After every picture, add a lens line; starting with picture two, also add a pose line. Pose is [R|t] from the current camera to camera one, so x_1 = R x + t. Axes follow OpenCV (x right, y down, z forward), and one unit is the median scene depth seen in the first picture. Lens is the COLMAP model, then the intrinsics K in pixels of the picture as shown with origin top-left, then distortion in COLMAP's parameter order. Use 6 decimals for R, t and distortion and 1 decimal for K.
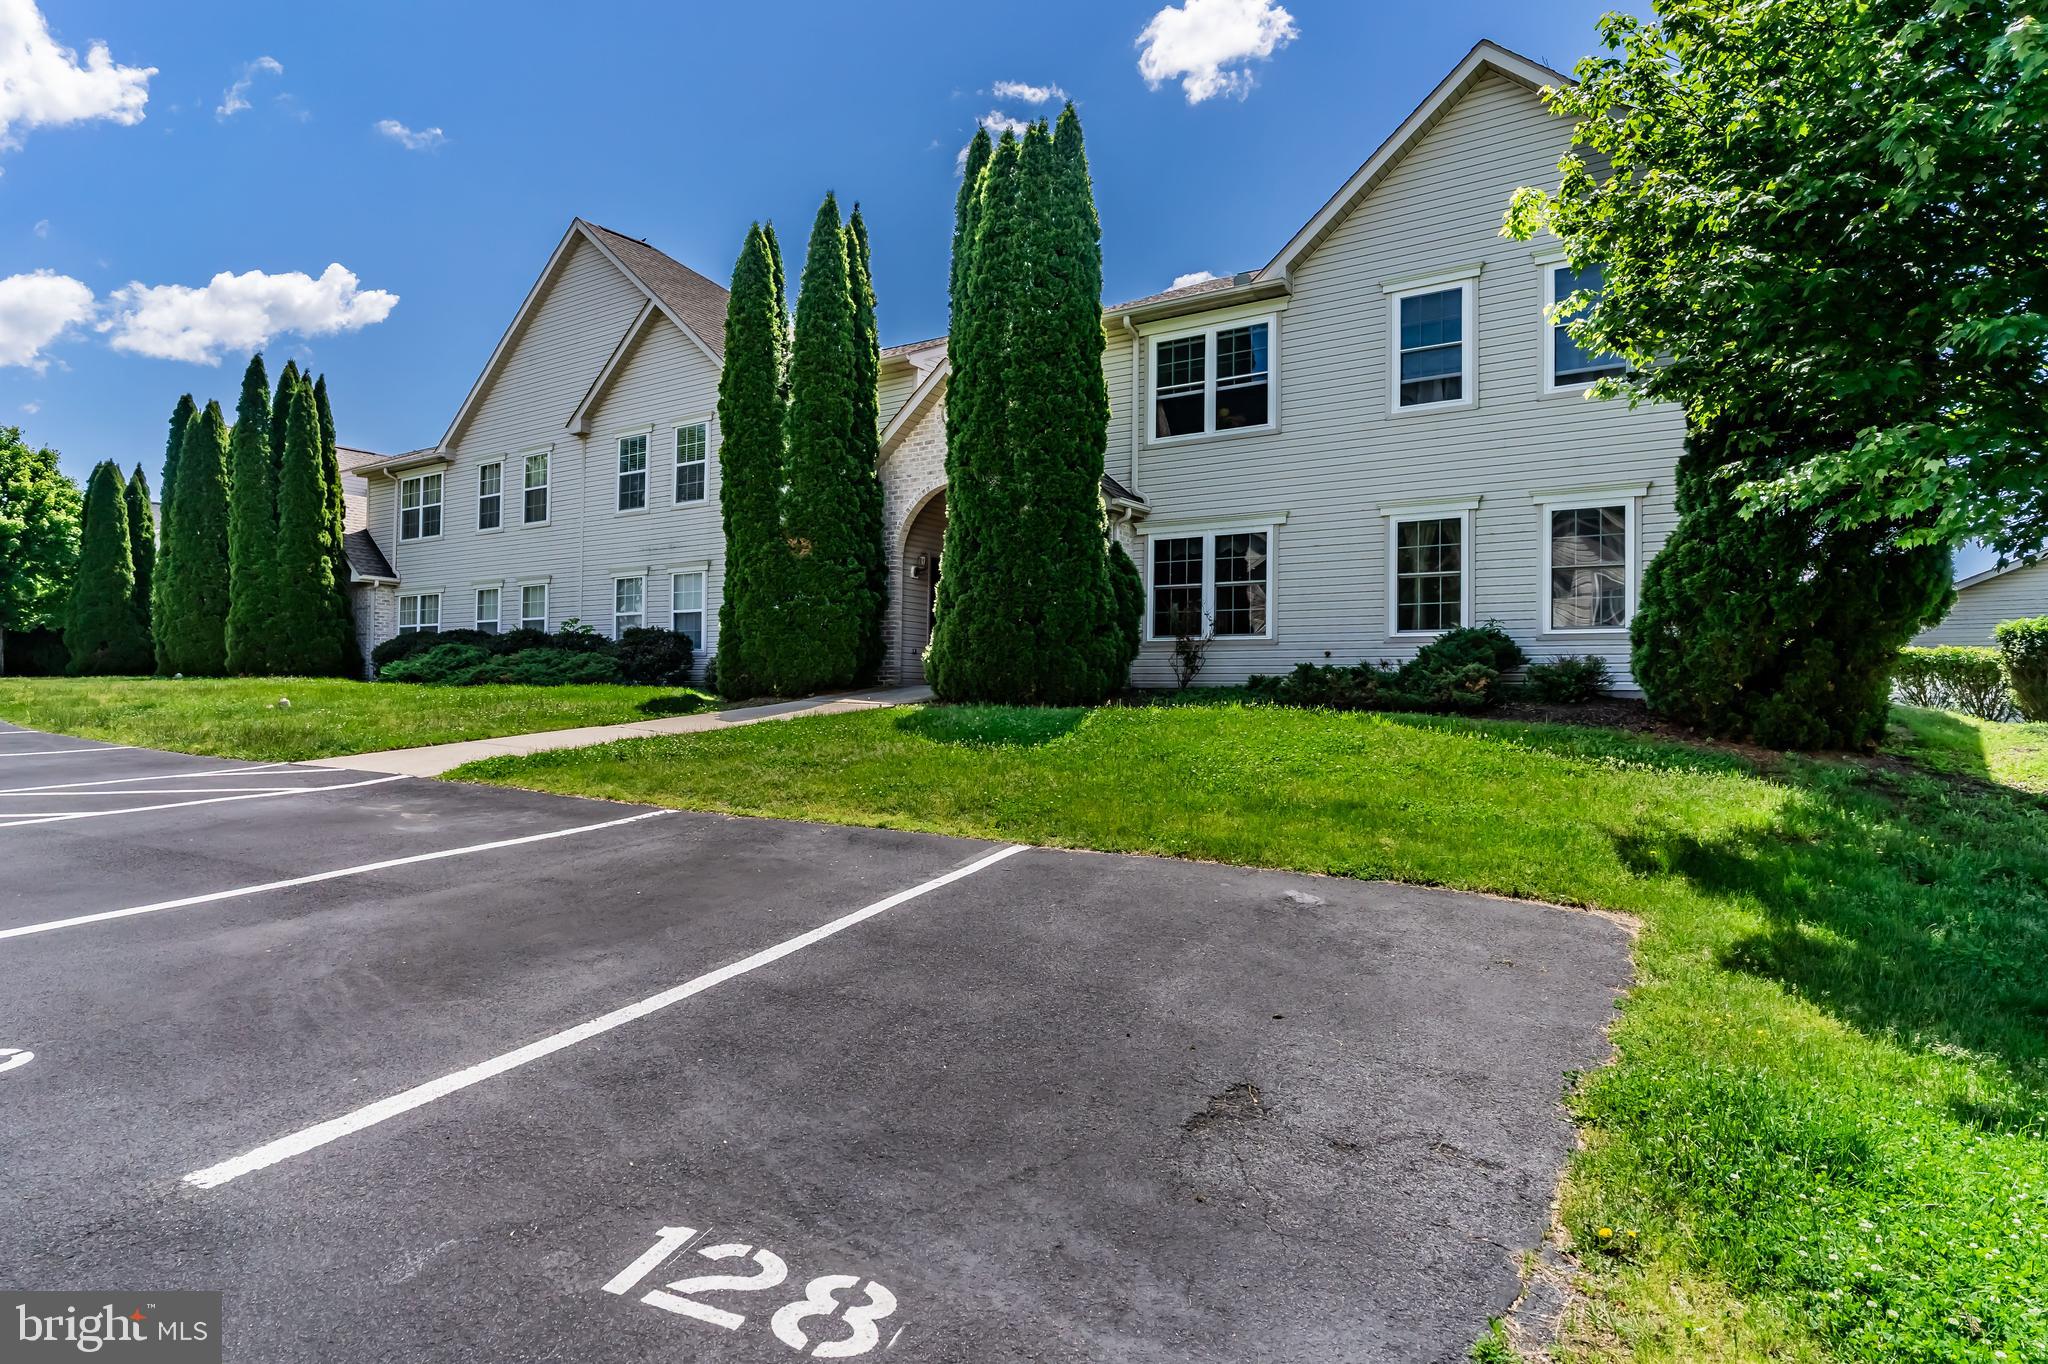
lens RADIAL K [[1060.5, 0, 1025.0], [0, 1060.5, 678.4], [0, 0, 1]] dist [-0.008879, 0.006604]
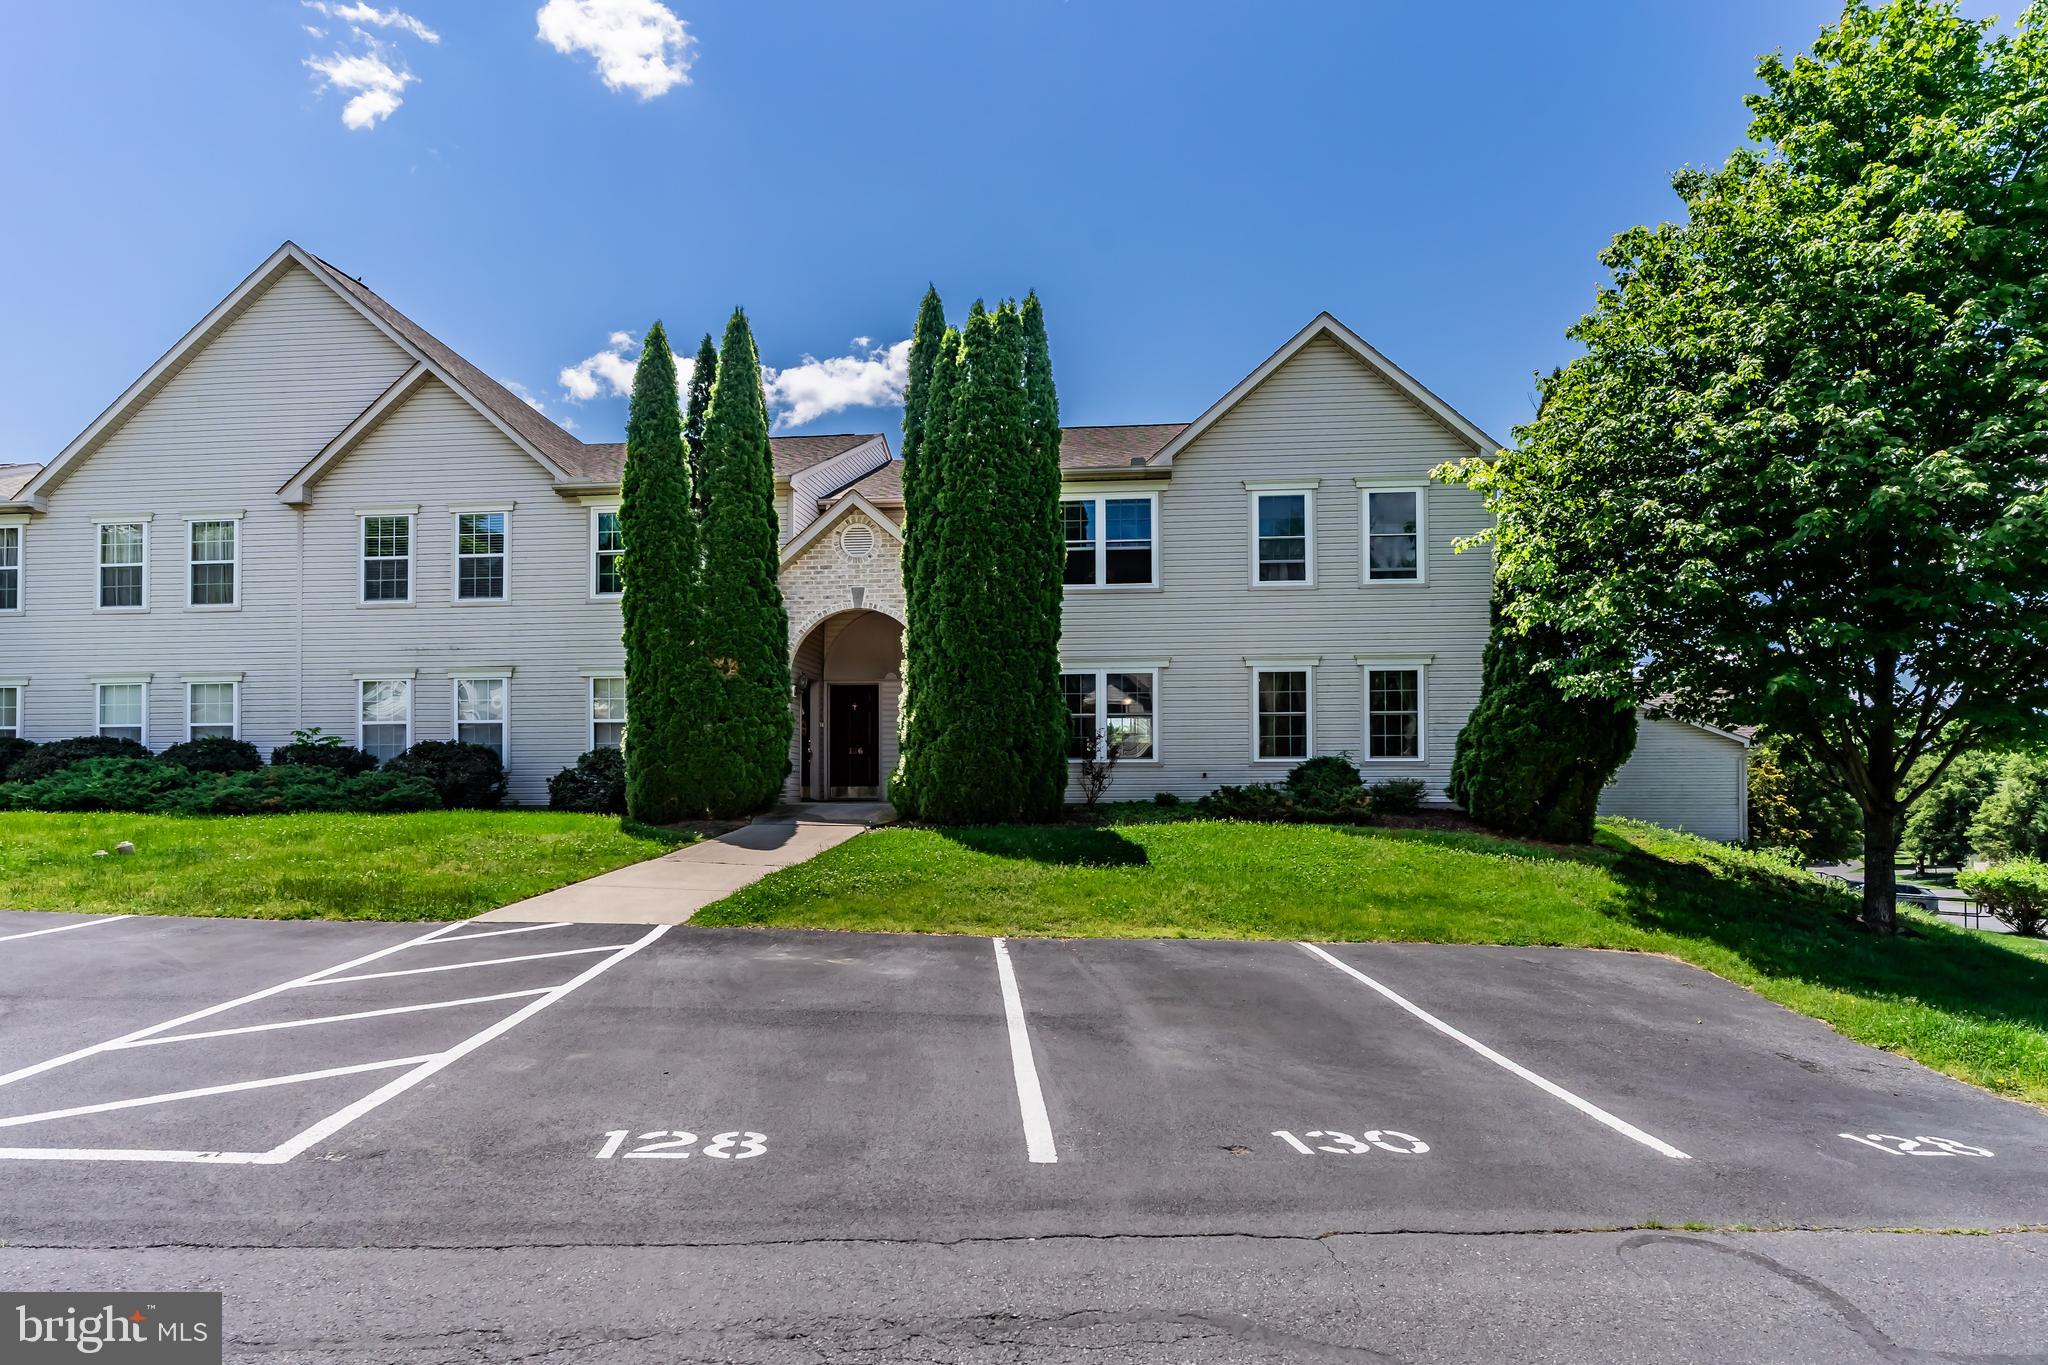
lens RADIAL K [[1060.5, 0, 1034.3], [0, 1060.5, 782.0], [0, 0, 1]] dist [-0.008879, 0.006604]
pose [[0.886471, -0.011002, 0.462654, -0.459171], [0.005799, 0.999903, 0.012666, -0.031104], [-0.462748, -0.008545, 0.886449, -0.008733]]
